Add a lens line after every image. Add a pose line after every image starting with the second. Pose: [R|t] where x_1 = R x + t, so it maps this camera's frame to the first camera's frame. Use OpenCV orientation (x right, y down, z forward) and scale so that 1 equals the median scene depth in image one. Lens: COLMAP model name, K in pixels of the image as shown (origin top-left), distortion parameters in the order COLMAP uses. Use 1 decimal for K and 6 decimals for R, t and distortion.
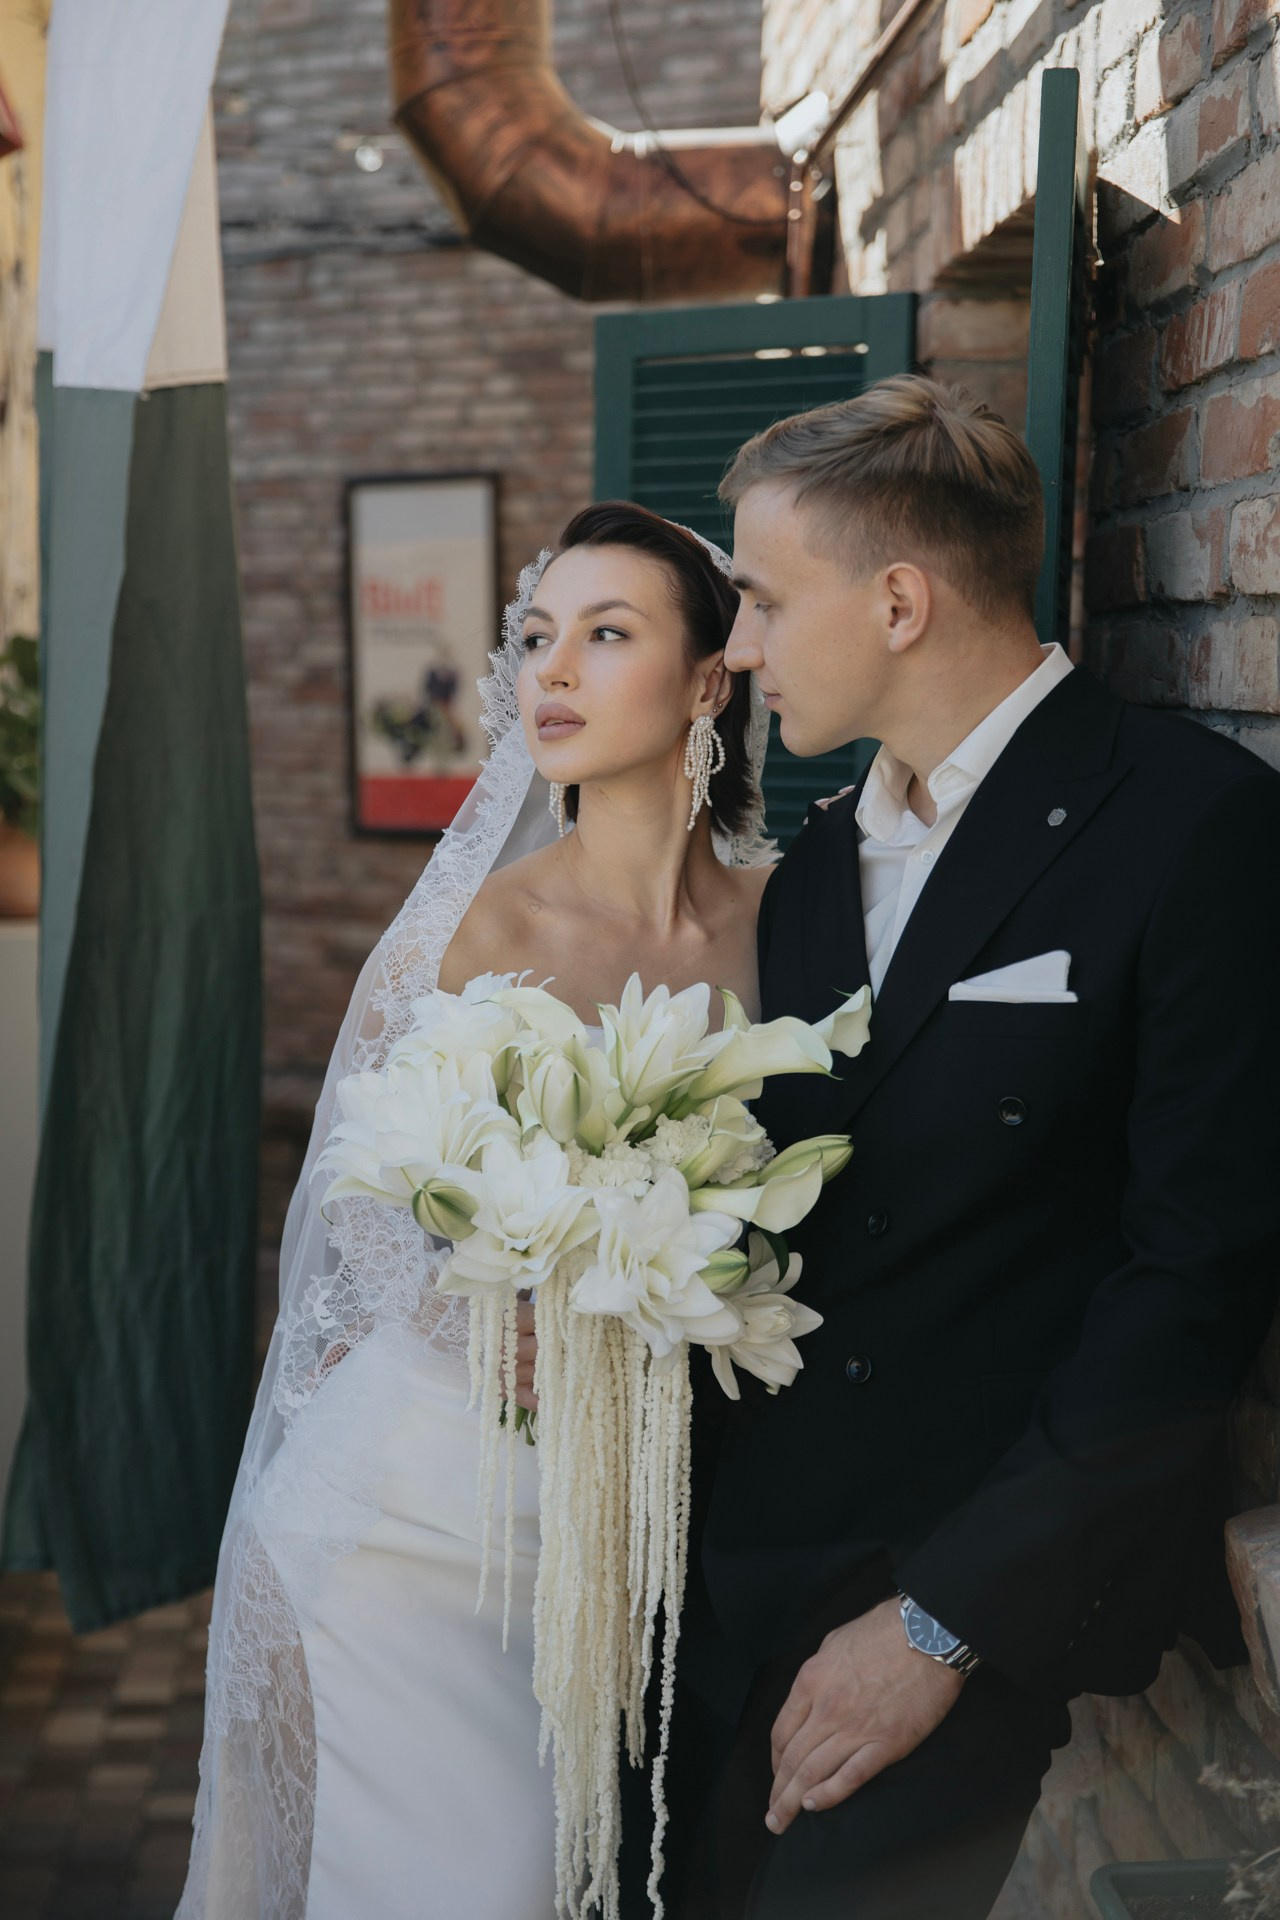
lens RADIAL K [[2978.0, 0, 591.0], [0, 2978.0, 921.9], [0, 0, 1]] dist [0.115819, 0.000000]
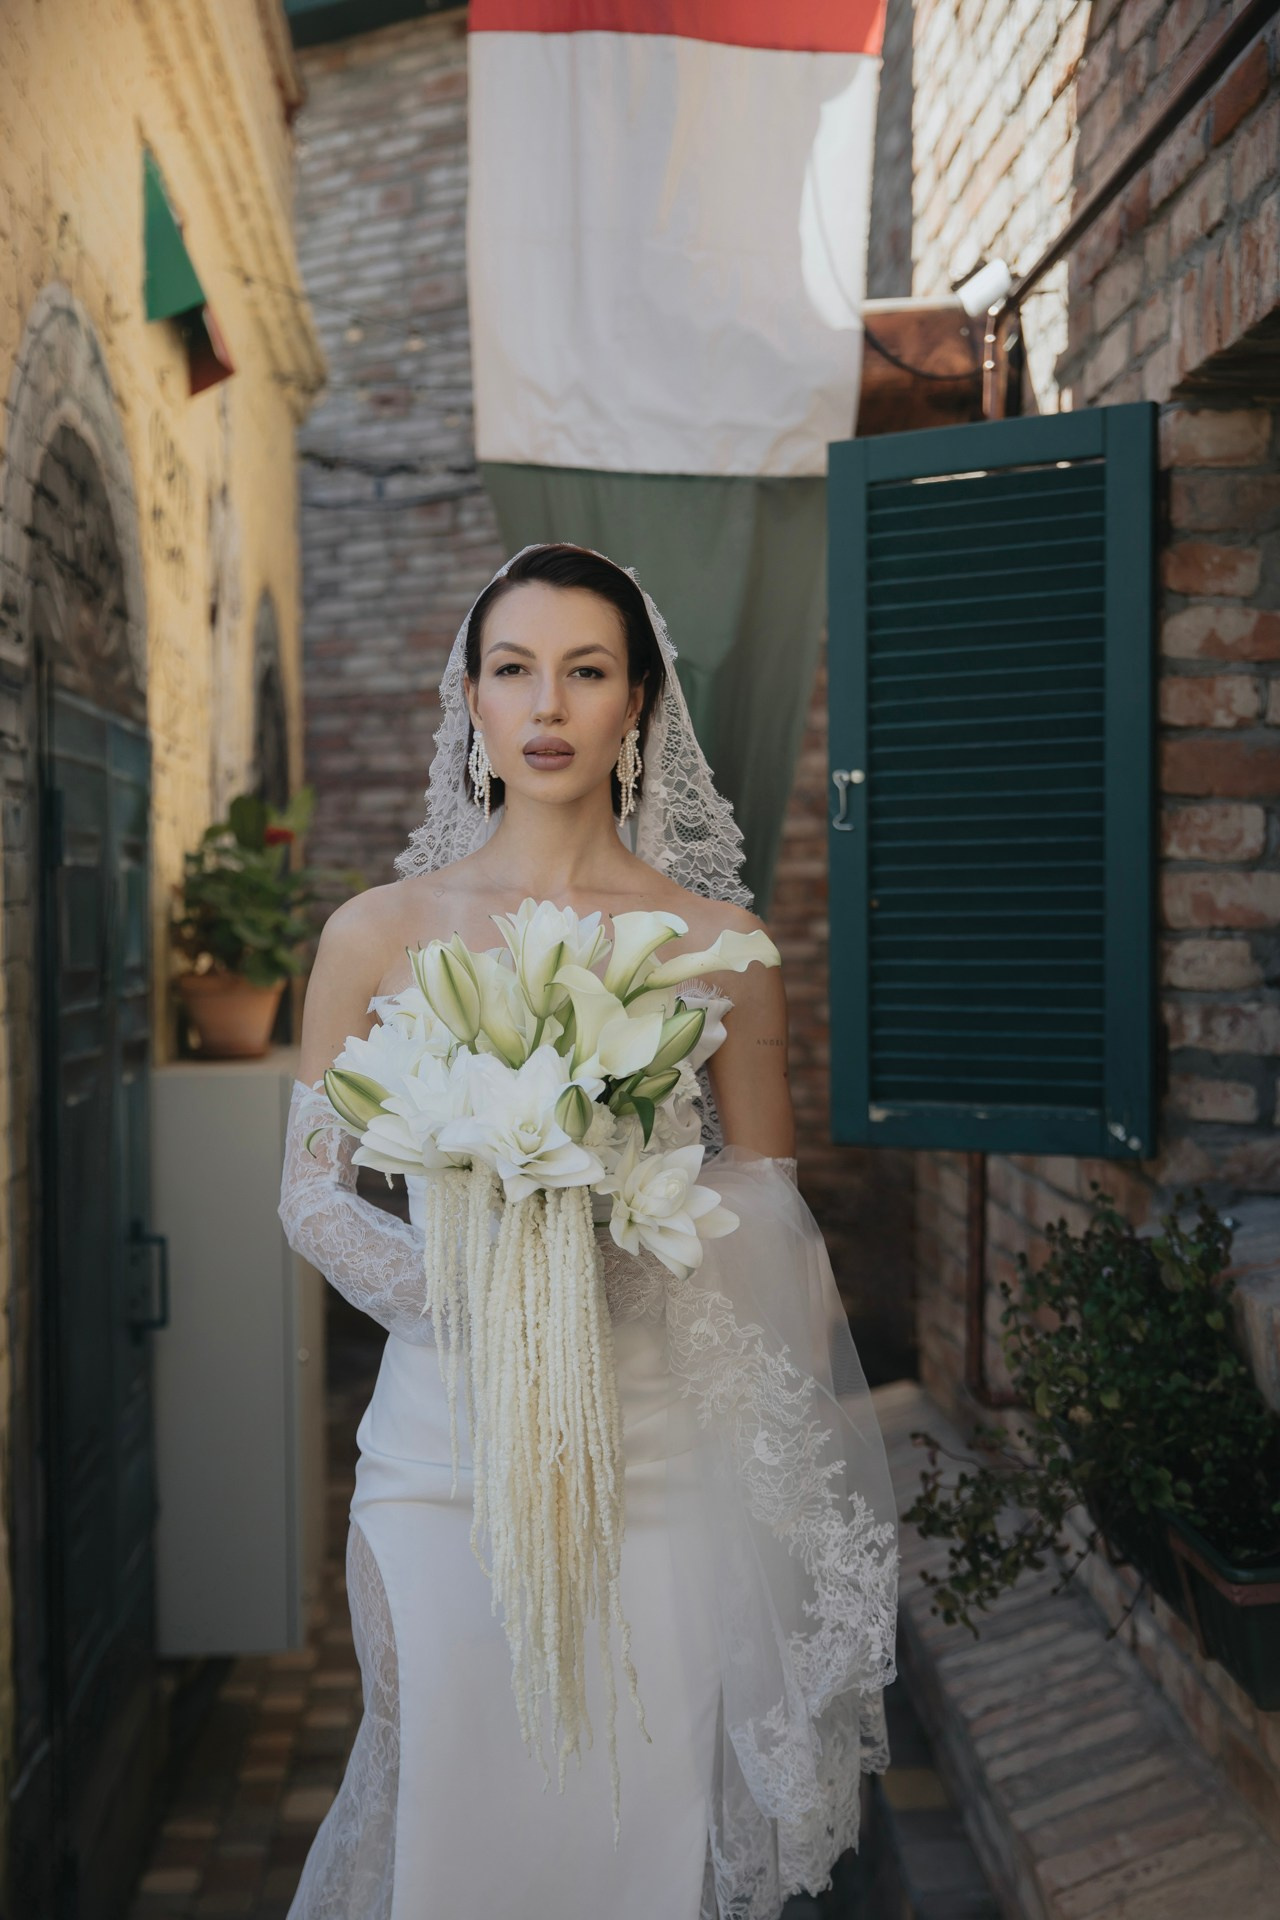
lens RADIAL K [[2423.0, 0, 634.6], [0, 2423.0, 992.3], [0, 0, 1]] dist [0.062036, 0.000000]
pose [[0.999733, -0.022404, -0.005689, -0.067834], [0.022182, 0.999085, -0.036558, 0.016221], [0.006503, 0.036422, 0.999315, 0.177414]]
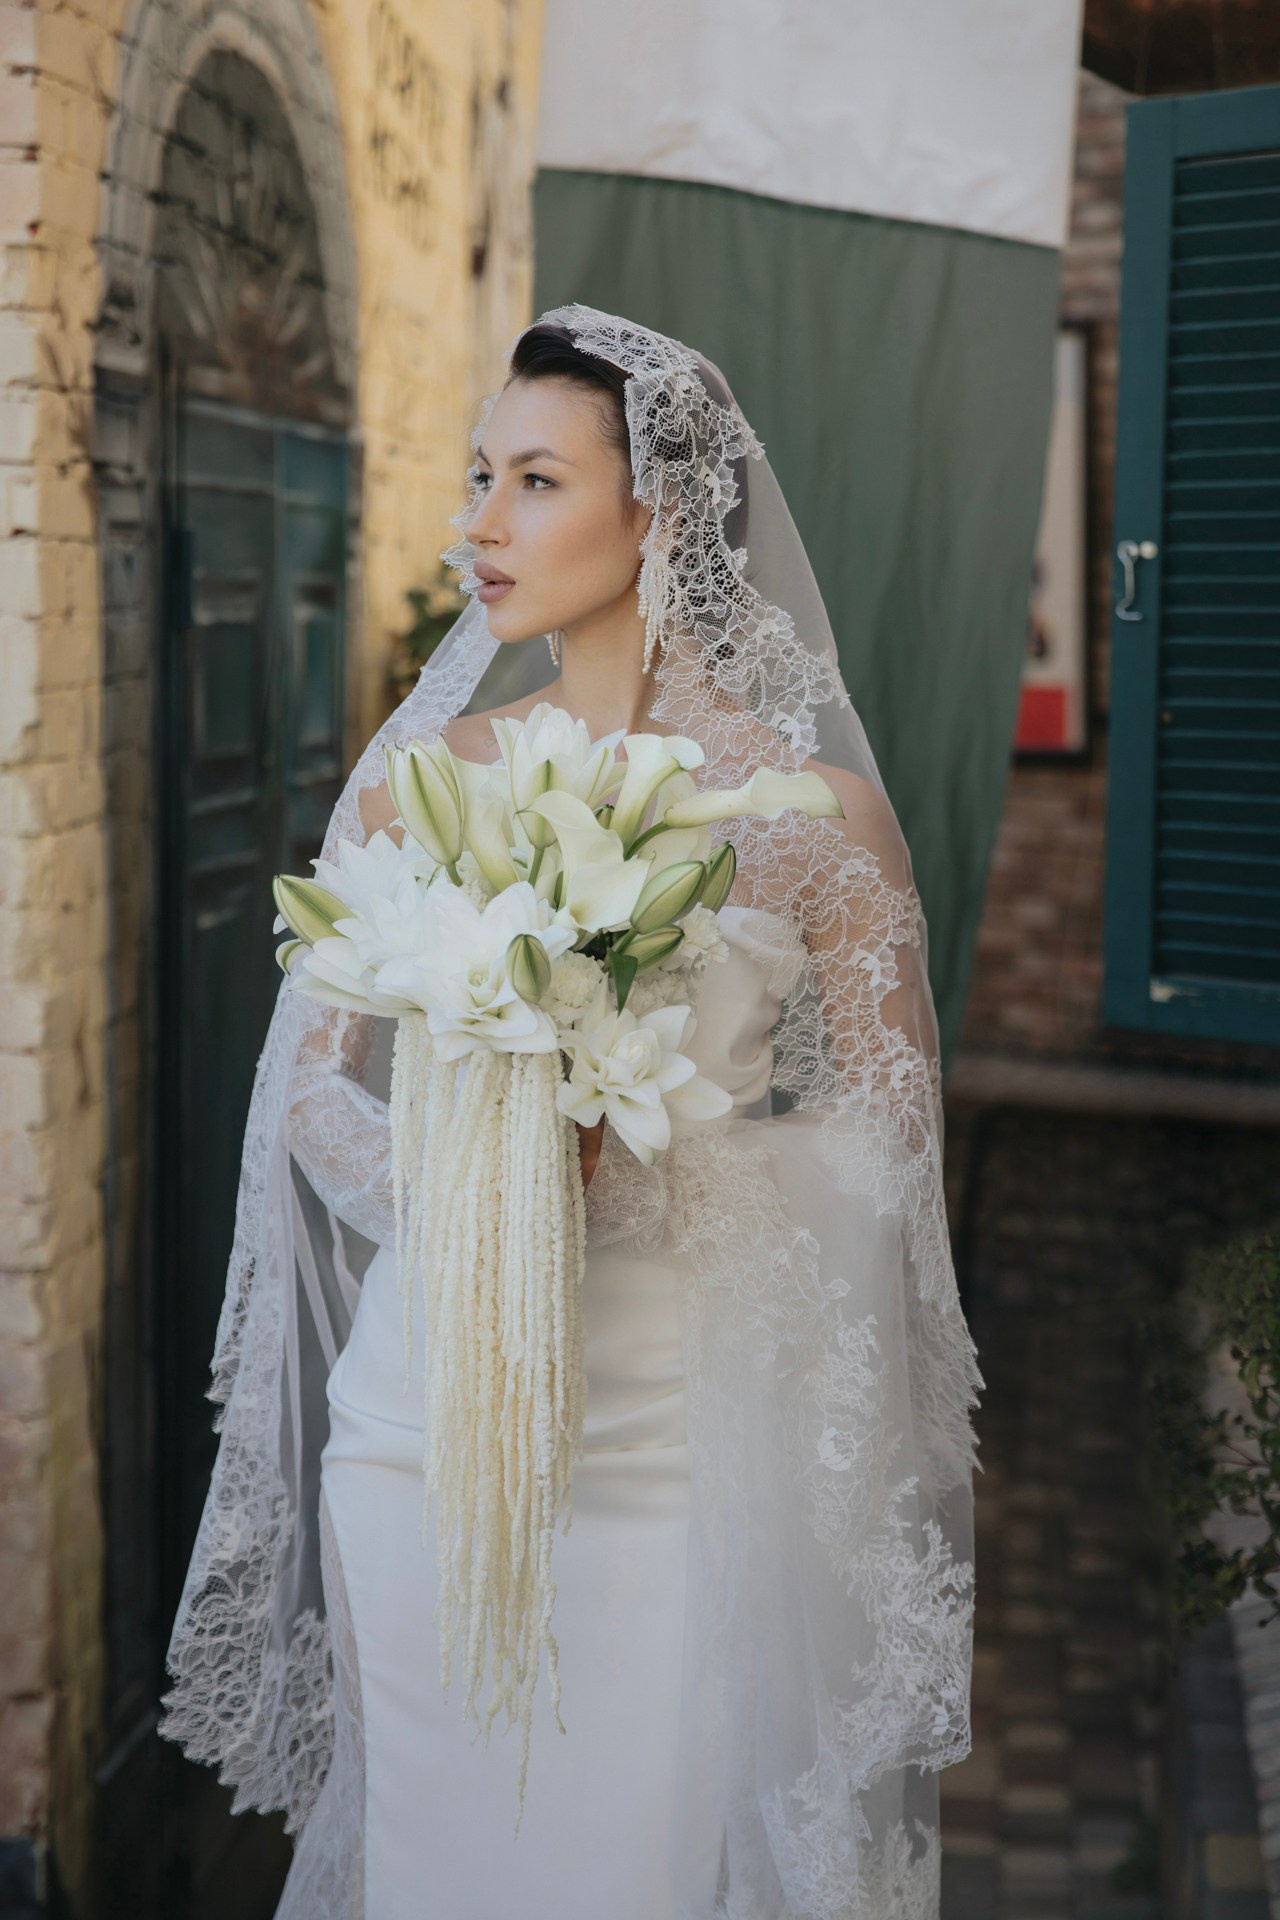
lens RADIAL K [[3411.7, 0, 641.1], [0, 3411.7, 929.3], [0, 0, 1]] dist [0.166670, 0.000000]
pose [[0.985002, 0.014120, -0.171962, 0.035937], [-0.010170, 0.999664, 0.023829, -0.008598], [0.172240, -0.021722, 0.984815, 0.092179]]
